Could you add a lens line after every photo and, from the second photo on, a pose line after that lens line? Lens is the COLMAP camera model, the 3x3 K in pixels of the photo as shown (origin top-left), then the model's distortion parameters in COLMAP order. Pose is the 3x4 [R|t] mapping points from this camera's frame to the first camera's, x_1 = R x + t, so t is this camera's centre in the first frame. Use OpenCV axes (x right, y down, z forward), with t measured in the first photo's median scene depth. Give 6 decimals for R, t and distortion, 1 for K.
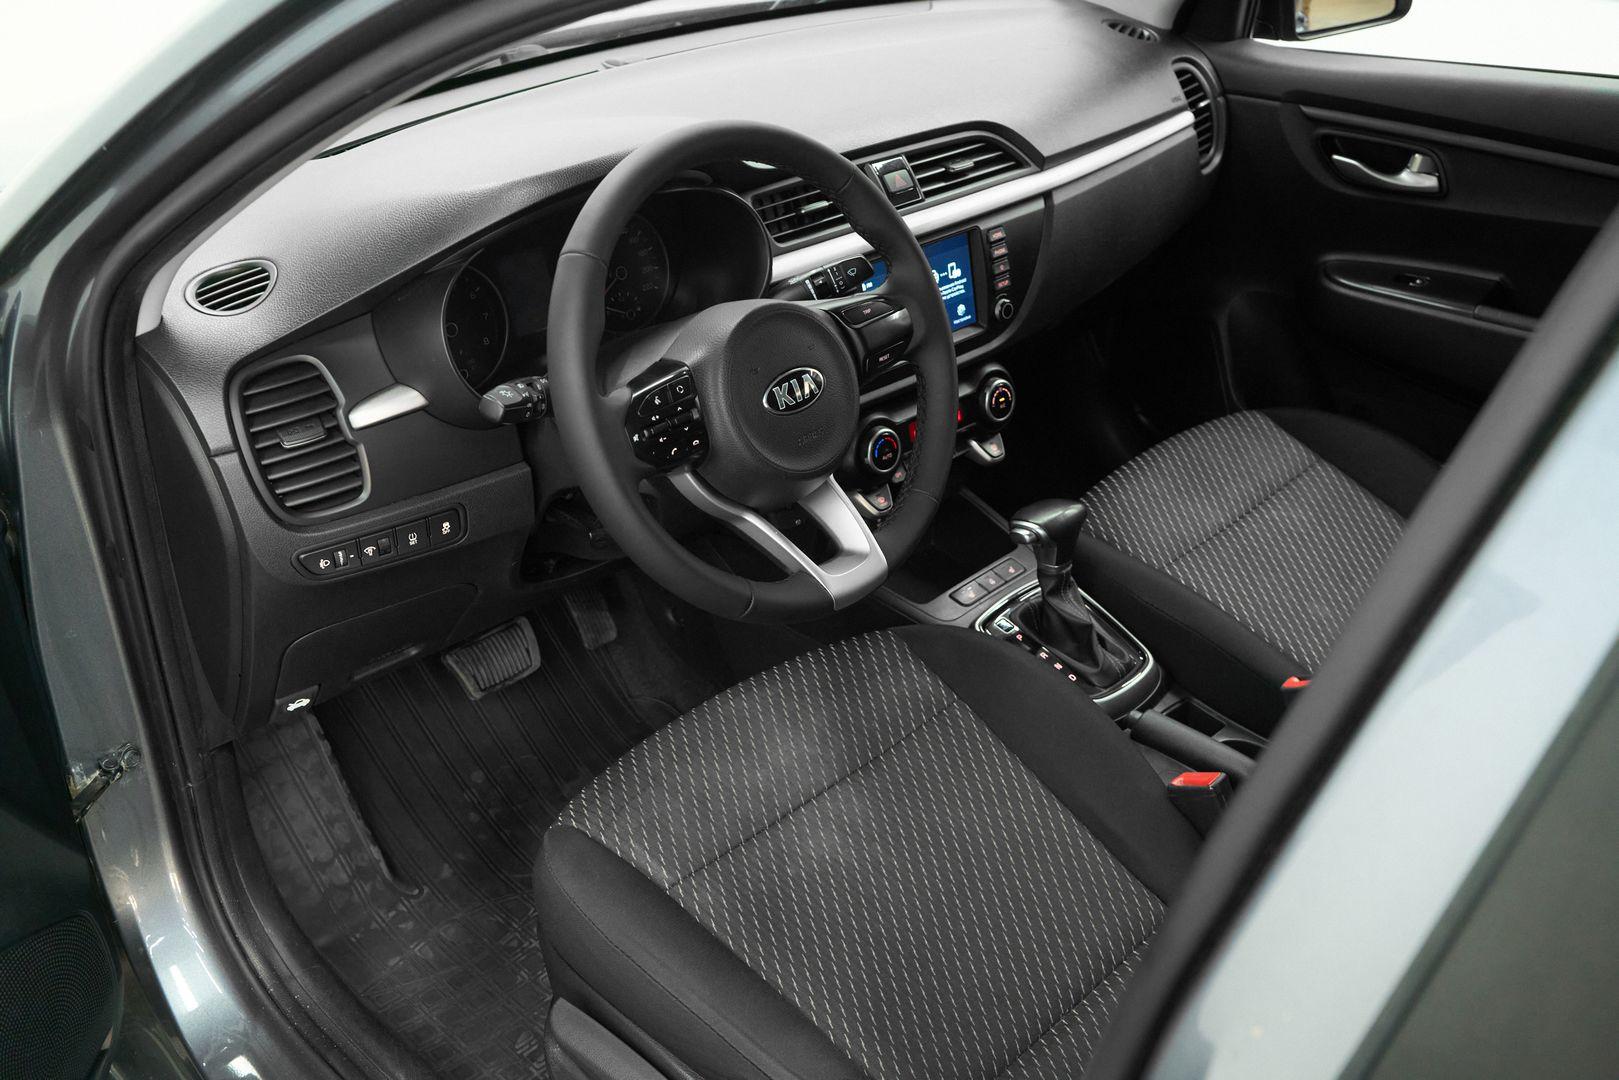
lens RADIAL K [[1536.3, 0, 808.2], [0, 1536.3, 531.1], [0, 0, 1]] dist [-0.002820, 0.000000]
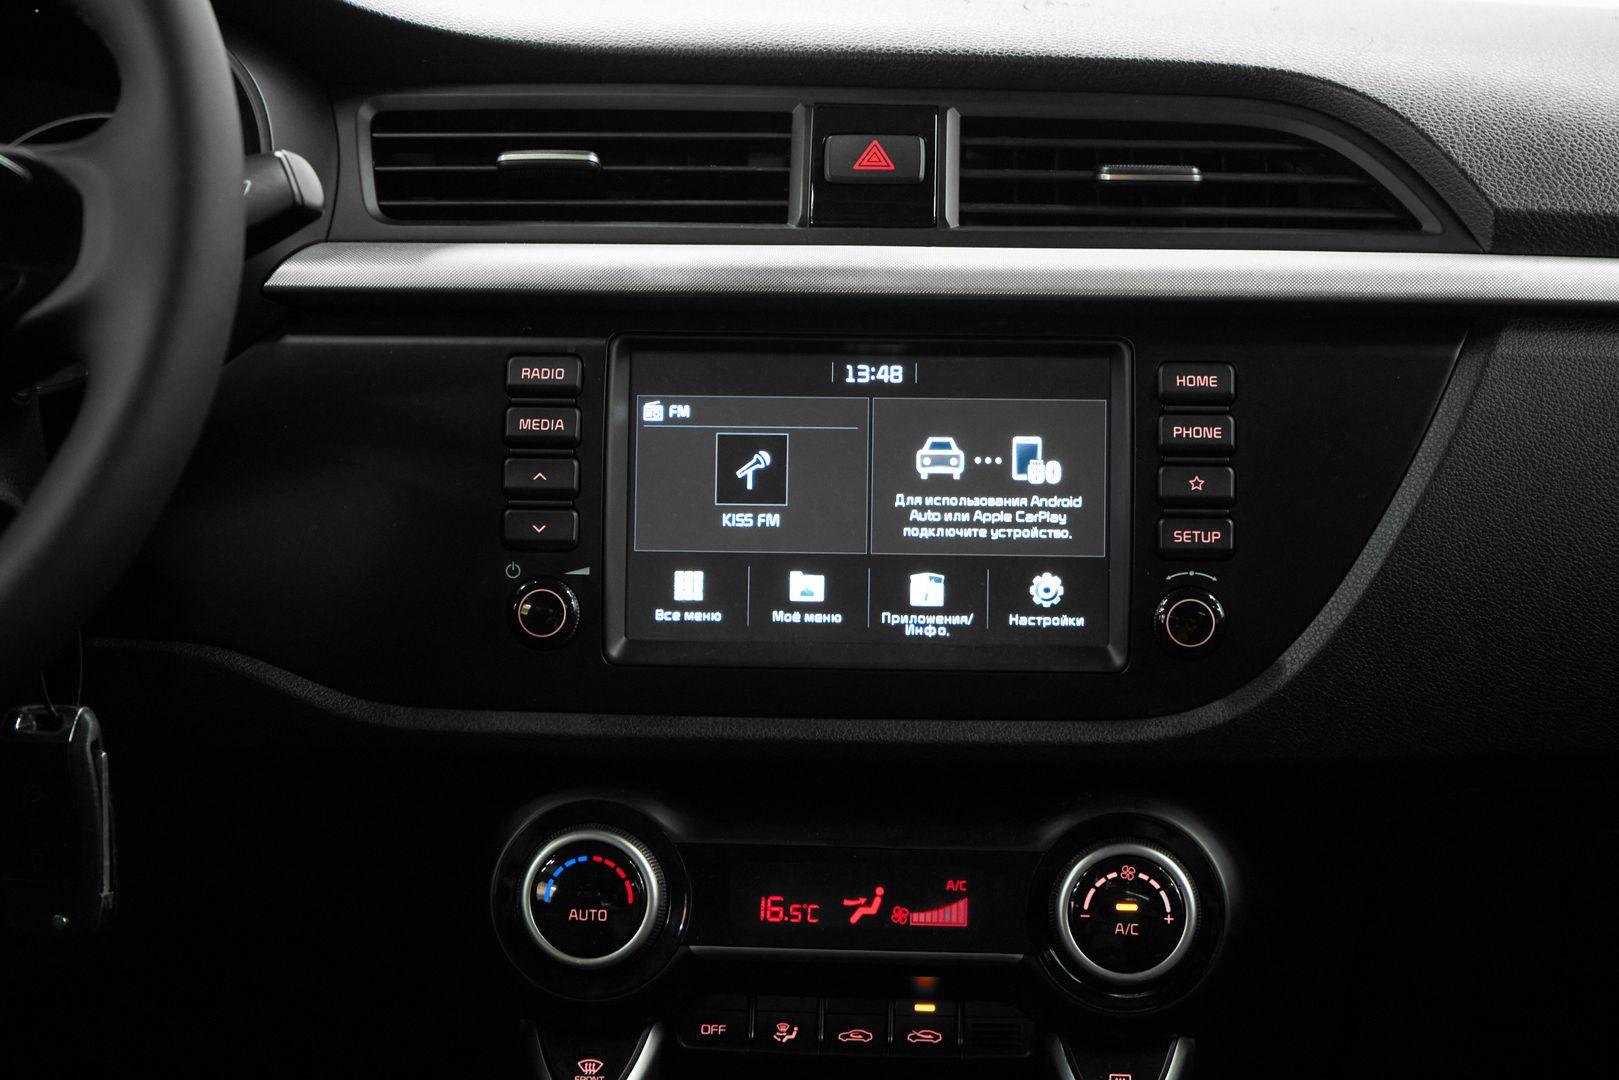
lens RADIAL K [[3320.6, 0, 814.4], [0, 3320.6, 529.9], [0, 0, 1]] dist [0.067680, 0.000000]
pose [[0.717070, 0.095885, -0.690374, 0.537950], [-0.367482, 0.893651, -0.257574, 0.040036], [0.592256, 0.438399, 0.676047, 0.498237]]
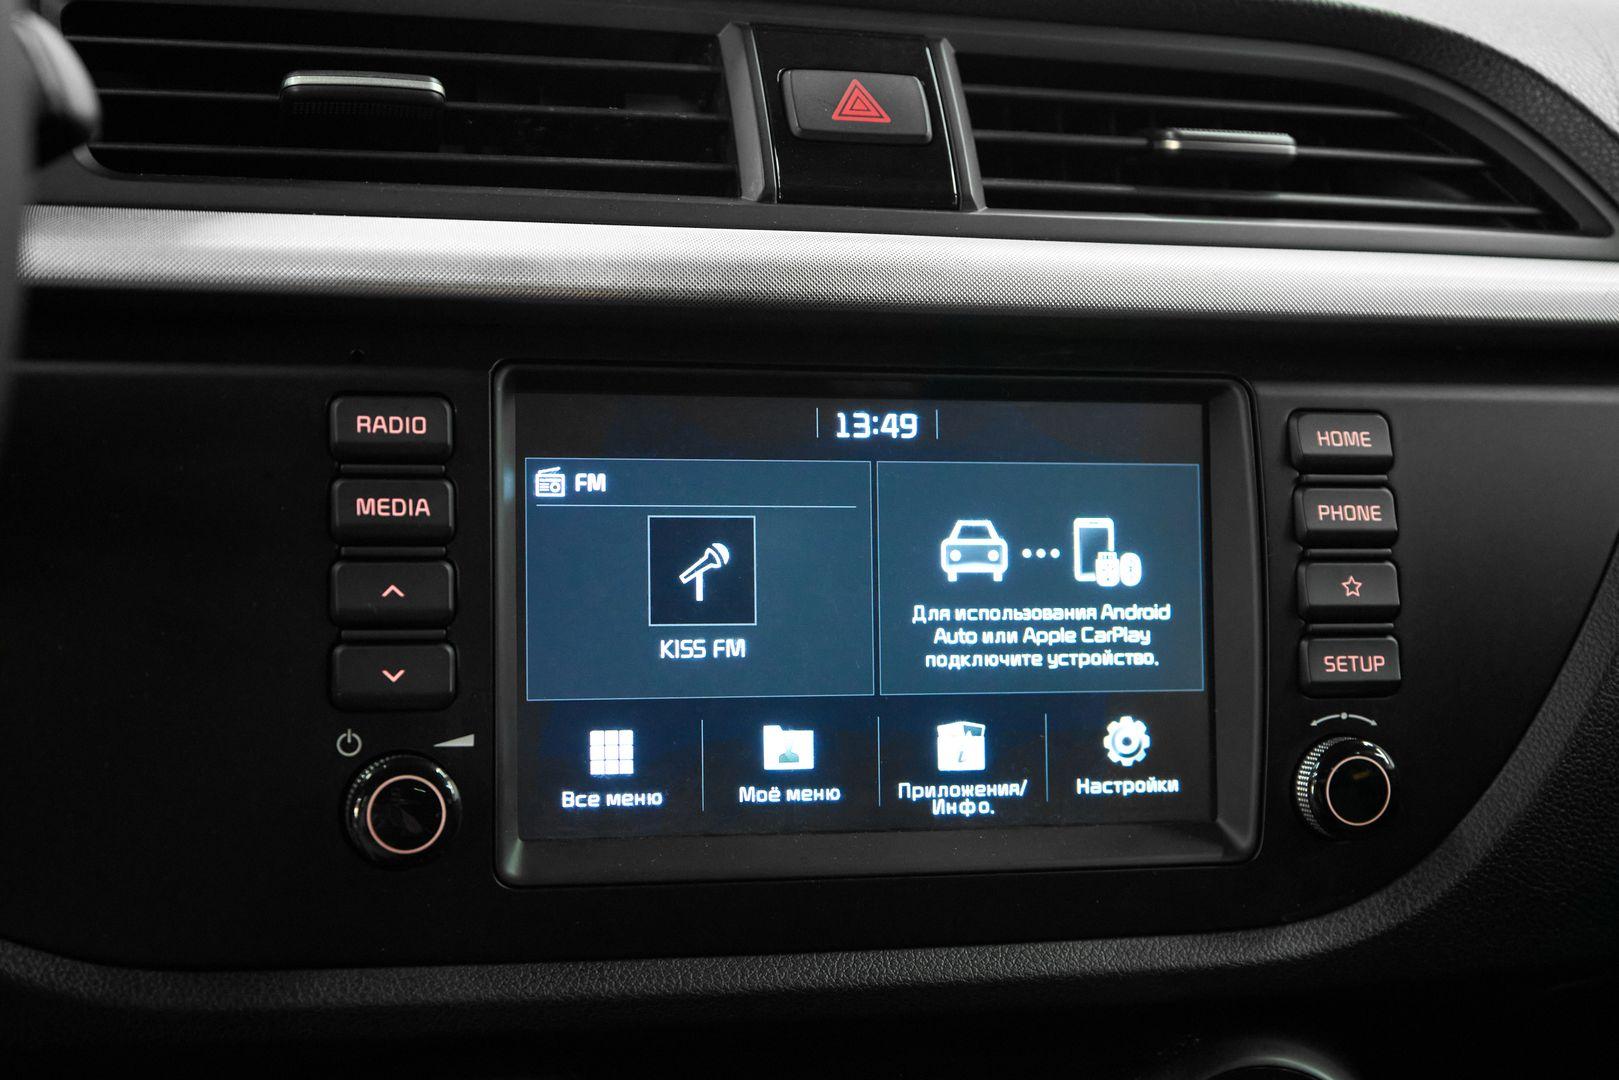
lens RADIAL K [[2432.6, 0, 801.3], [0, 2432.6, 537.1], [0, 0, 1]] dist [0.047615, 0.000000]
pose [[0.888071, 0.100424, -0.448603, 0.210663], [-0.271486, 0.902070, -0.335506, -0.040908], [0.370979, 0.419743, 0.828366, 0.680343]]
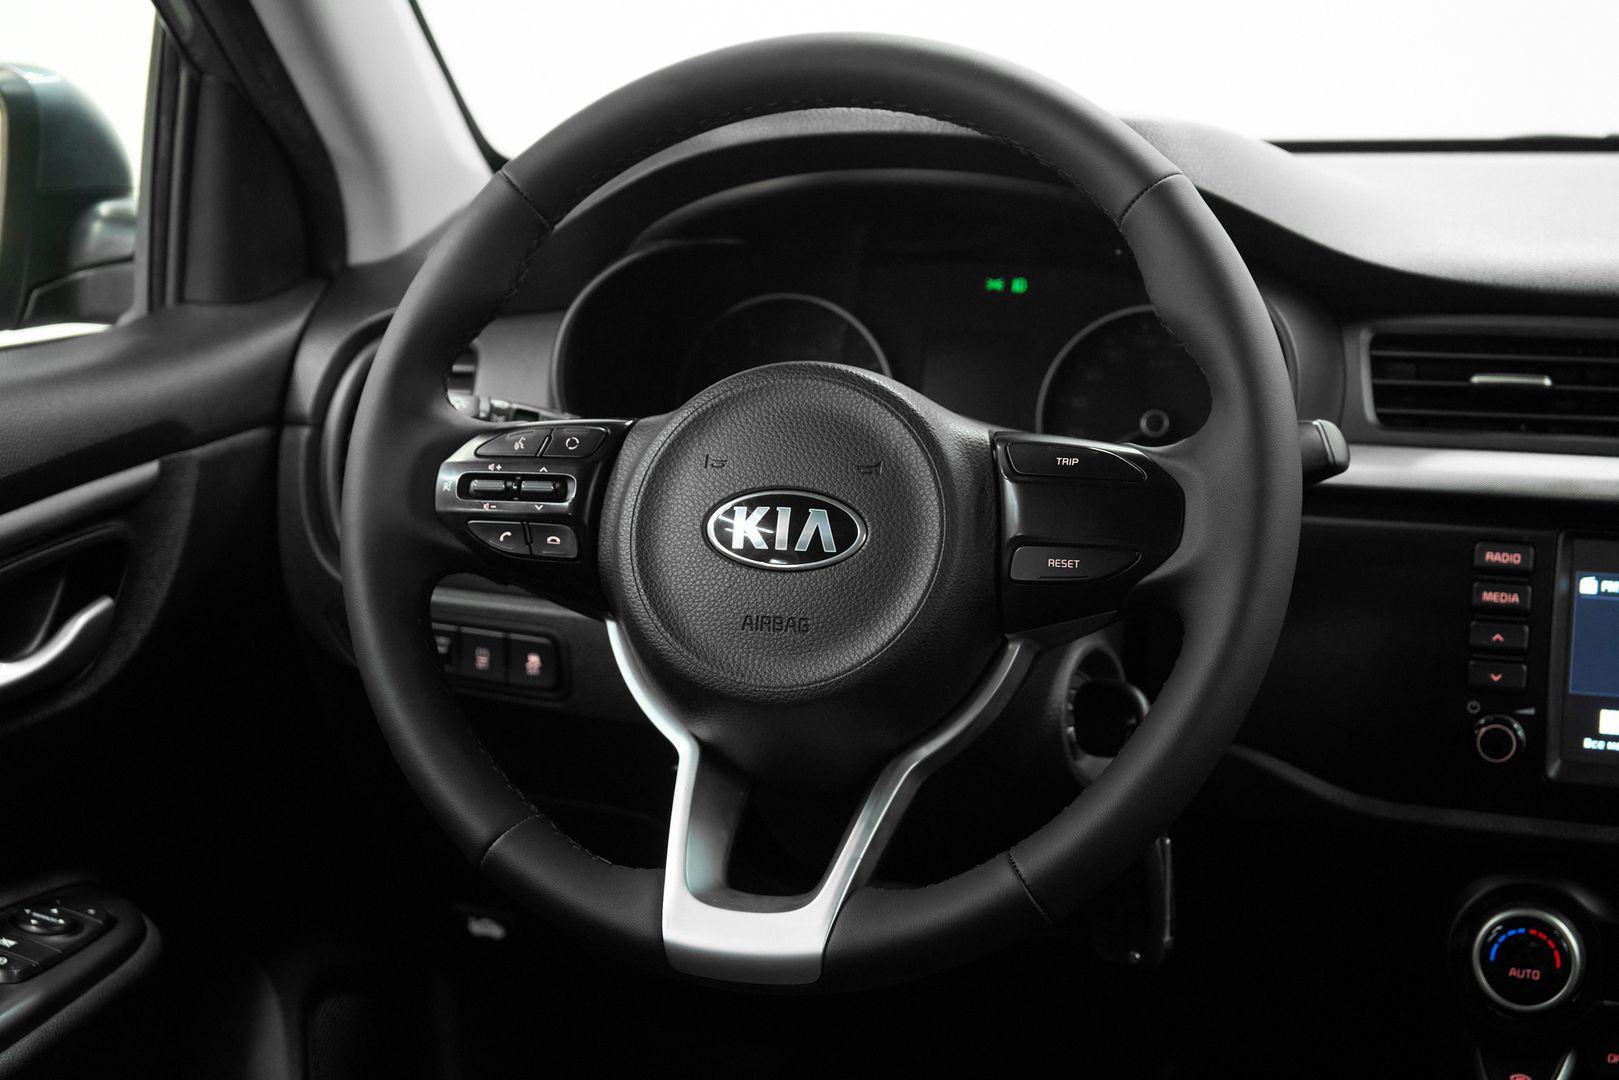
lens RADIAL K [[2798.2, 0, 793.4], [0, 2798.2, 532.8], [0, 0, 1]] dist [0.043071, 0.000000]
pose [[0.494511, 0.198354, -0.846236, 0.563859], [-0.436333, 0.898693, -0.044329, -0.034031], [0.751713, 0.391161, 0.530962, 0.368221]]
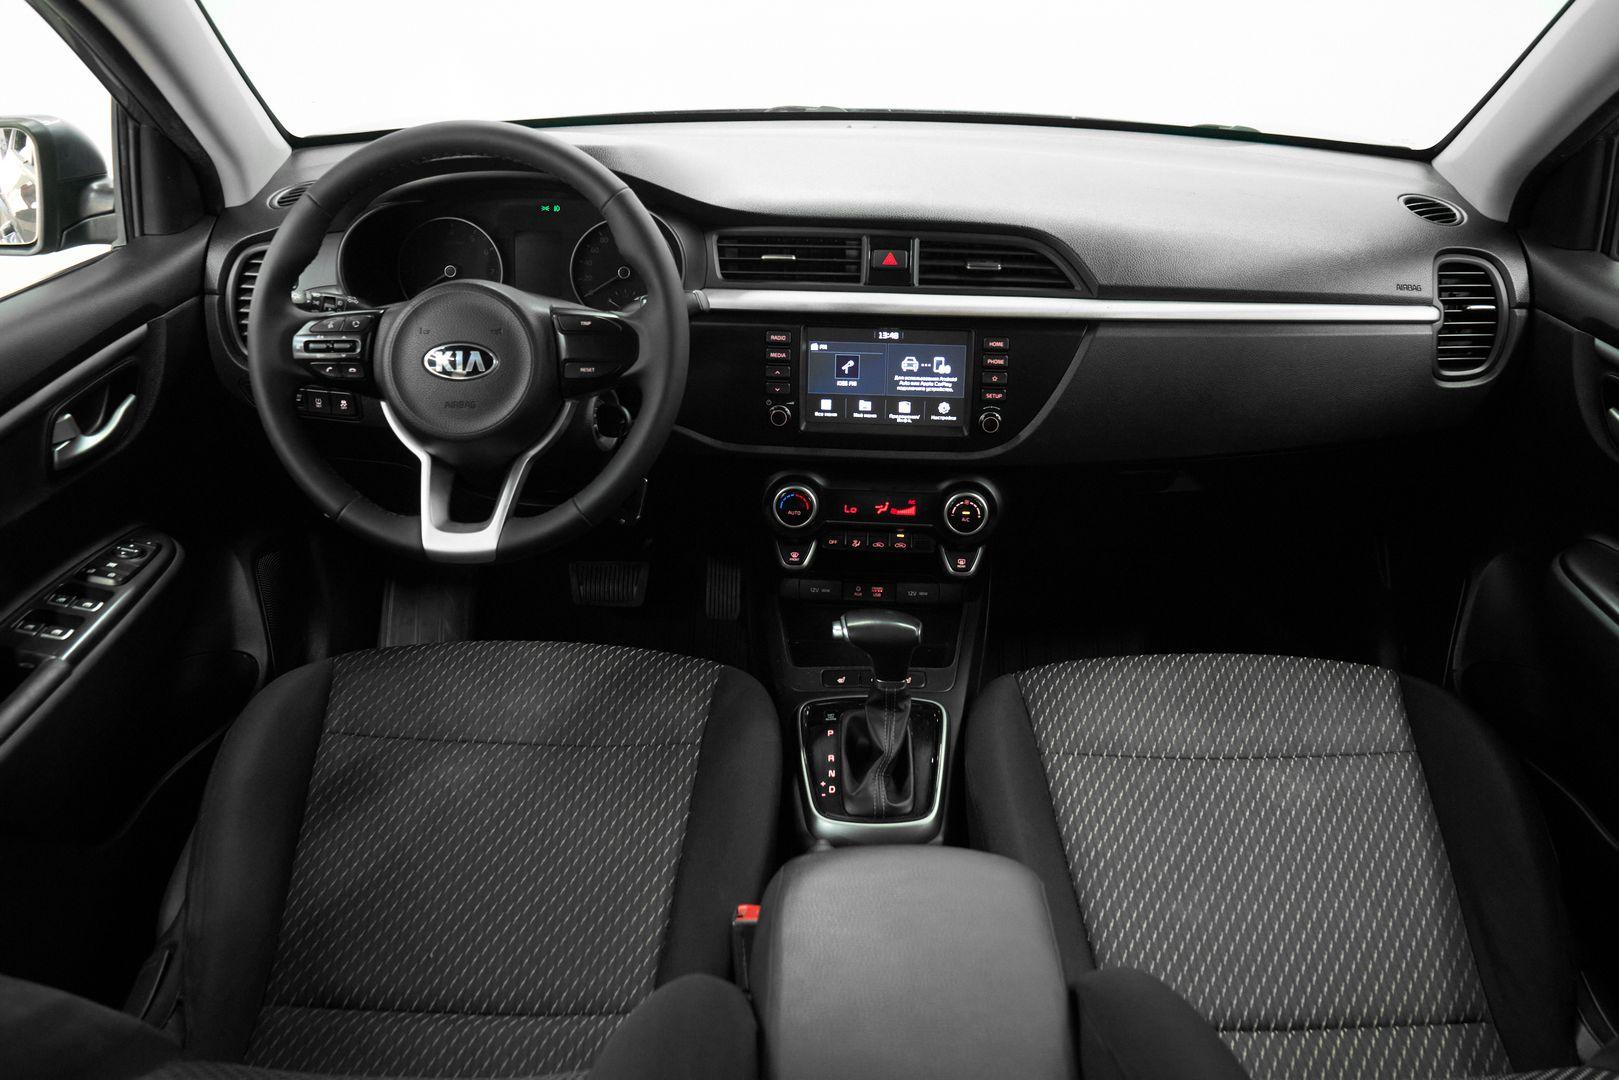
lens RADIAL K [[1376.9, 0, 805.5], [0, 1376.9, 538.4], [0, 0, 1]] dist [-0.093362, 0.082517]
pose [[0.697089, 0.336685, -0.633016, 0.613156], [-0.374938, 0.923727, 0.078419, -0.102826], [0.611137, 0.182676, 0.770156, 0.292834]]
